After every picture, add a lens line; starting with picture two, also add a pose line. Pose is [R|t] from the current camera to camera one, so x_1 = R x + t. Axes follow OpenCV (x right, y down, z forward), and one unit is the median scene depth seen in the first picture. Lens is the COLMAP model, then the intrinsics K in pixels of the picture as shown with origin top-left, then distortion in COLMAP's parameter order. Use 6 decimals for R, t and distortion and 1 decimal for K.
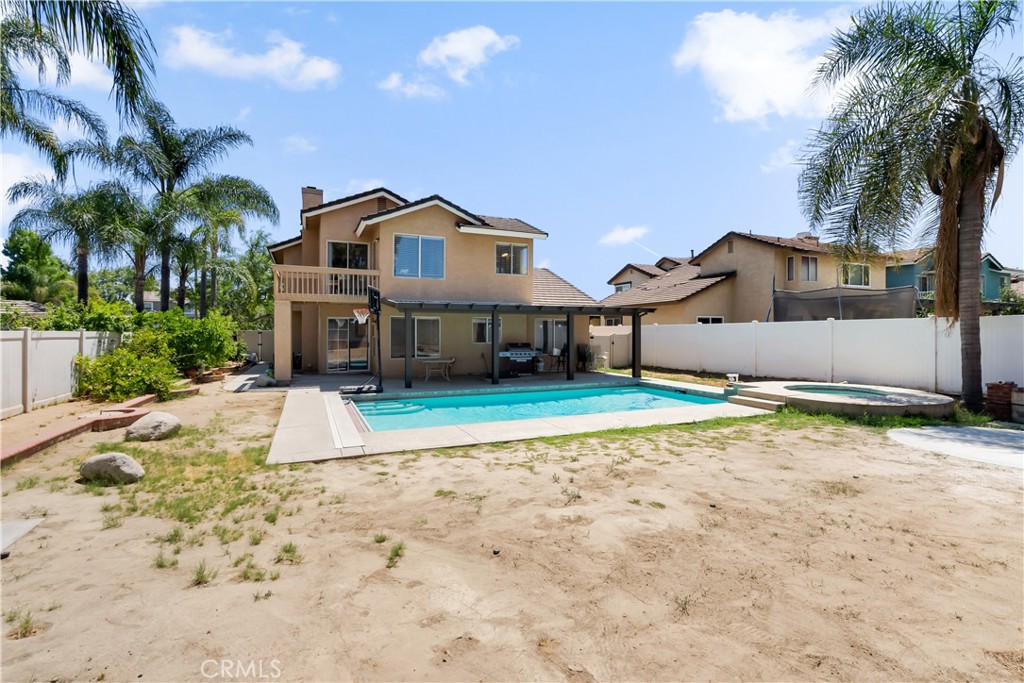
lens RADIAL K [[470.3, 0, 509.3], [0, 470.3, 332.6], [0, 0, 1]] dist [-0.003204, 0.000293]
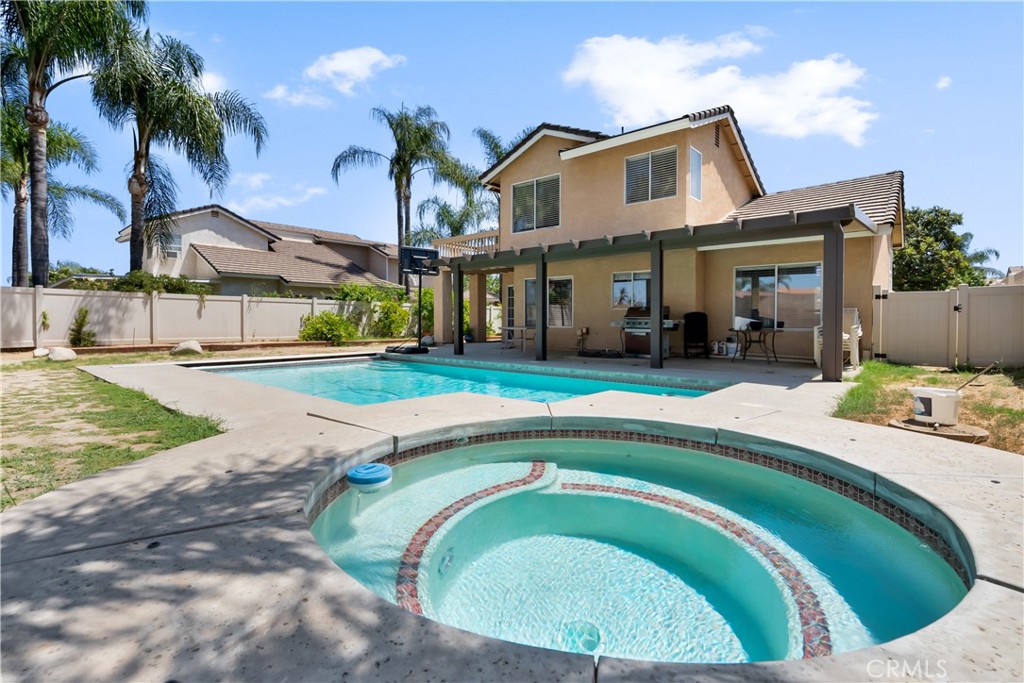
lens RADIAL K [[474.7, 0, 510.3], [0, 474.7, 337.6], [0, 0, 1]] dist [-0.004921, 0.000606]
pose [[0.417184, 0.033276, -0.908213, 0.552145], [-0.002811, 0.999372, 0.035324, 0.043675], [0.908818, -0.012183, 0.417015, 0.588330]]
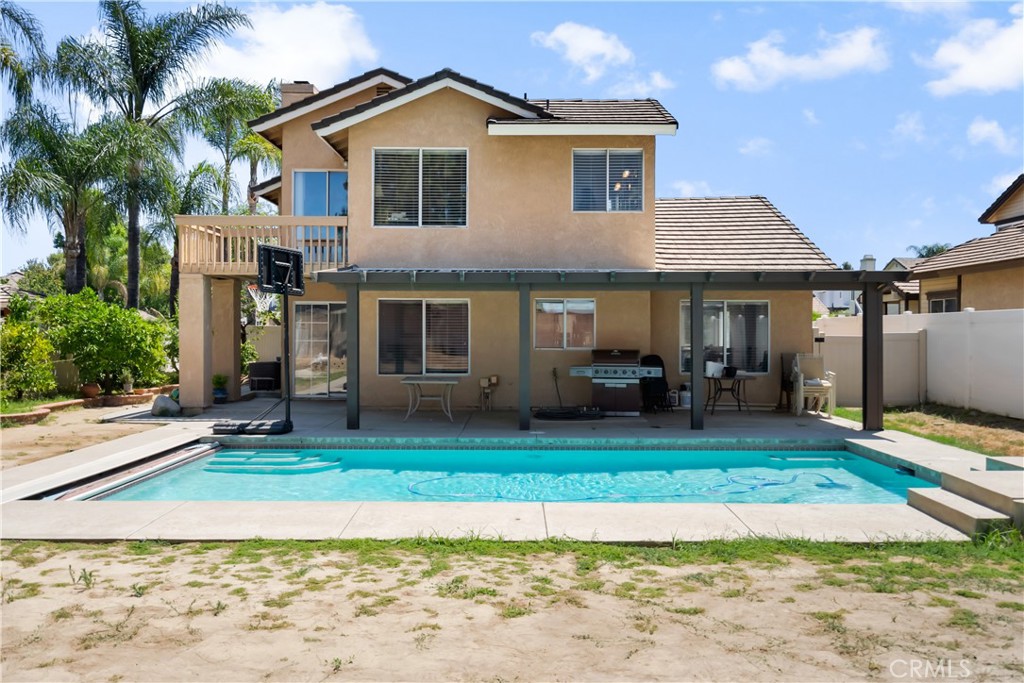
lens RADIAL K [[861.6, 0, 512.0], [0, 861.6, 341.5], [0, 0, 1]] dist [0.004932, -0.004020]
pose [[0.911422, 0.007046, -0.411412, 0.306173], [-0.001889, 0.999914, 0.012940, 0.002150], [0.411468, -0.011017, 0.911358, 0.134497]]
